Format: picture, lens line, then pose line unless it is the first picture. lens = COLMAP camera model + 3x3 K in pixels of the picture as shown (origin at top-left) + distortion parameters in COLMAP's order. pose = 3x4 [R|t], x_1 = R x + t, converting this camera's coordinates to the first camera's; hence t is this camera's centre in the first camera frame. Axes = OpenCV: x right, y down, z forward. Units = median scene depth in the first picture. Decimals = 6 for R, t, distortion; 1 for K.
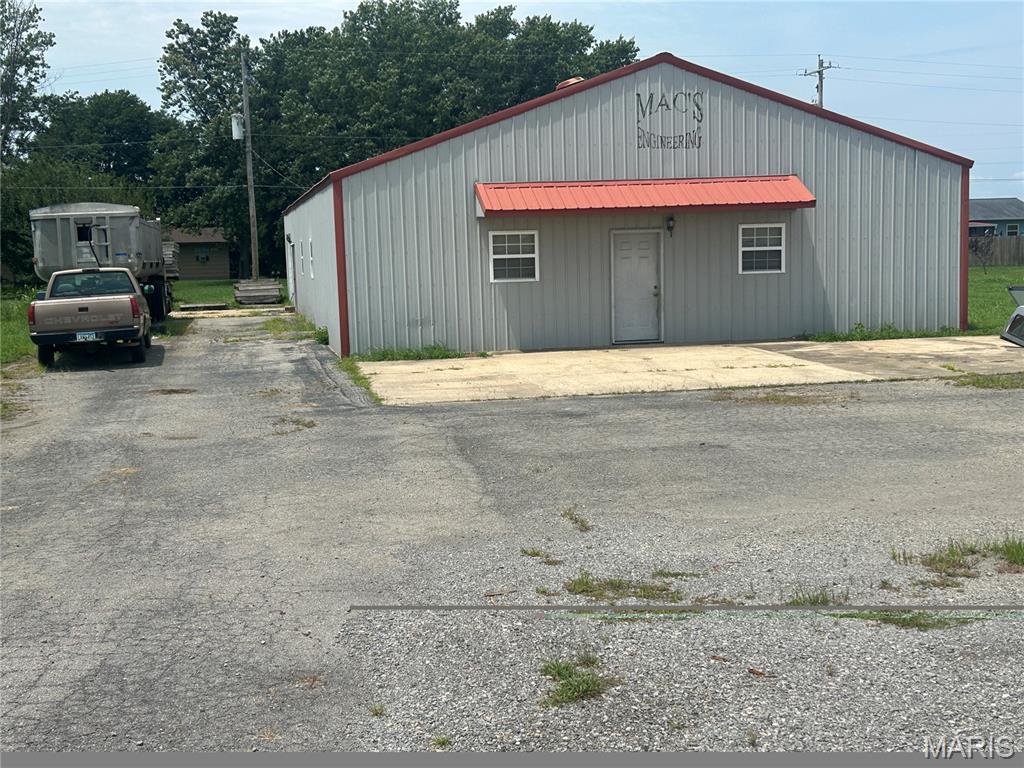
lens RADIAL K [[1335.8, 0, 512.0], [0, 1335.8, 384.0], [0, 0, 1]] dist [0.007189, 0.009560]
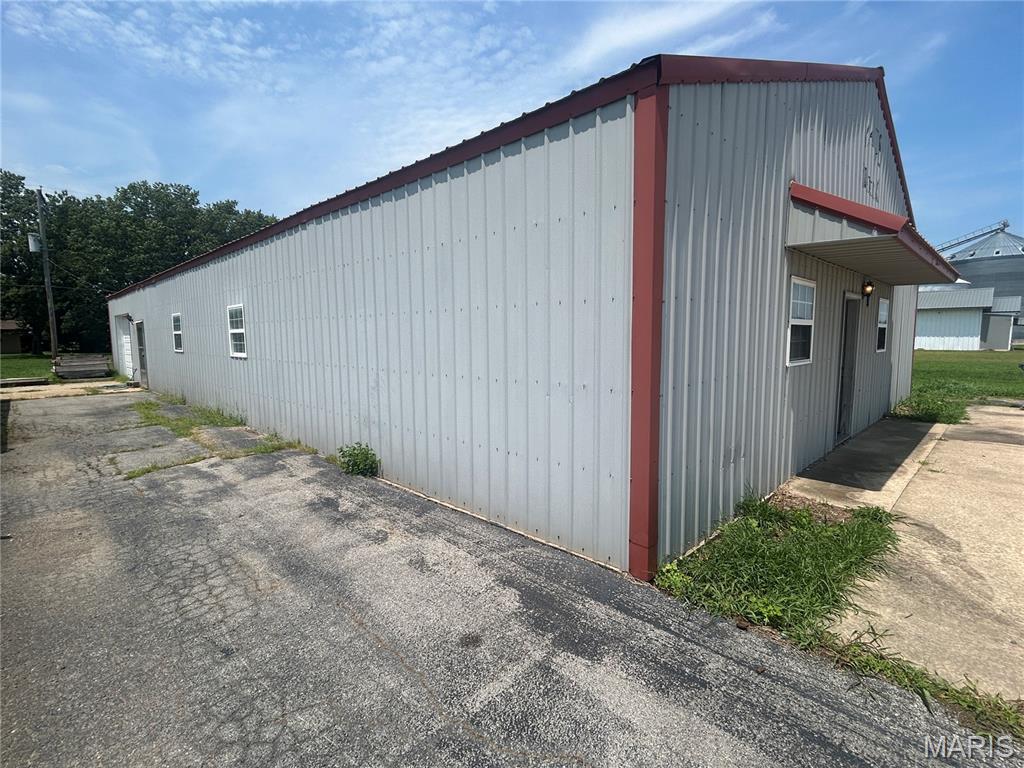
lens RADIAL K [[489.9, 0, 512.0], [0, 489.9, 384.0], [0, 0, 1]] dist [0.000233, 0.000141]
pose [[0.831745, -0.037364, 0.553899, -0.082446], [0.045160, 0.998980, -0.000427, -0.026602], [-0.553318, 0.025369, 0.832584, 0.320321]]
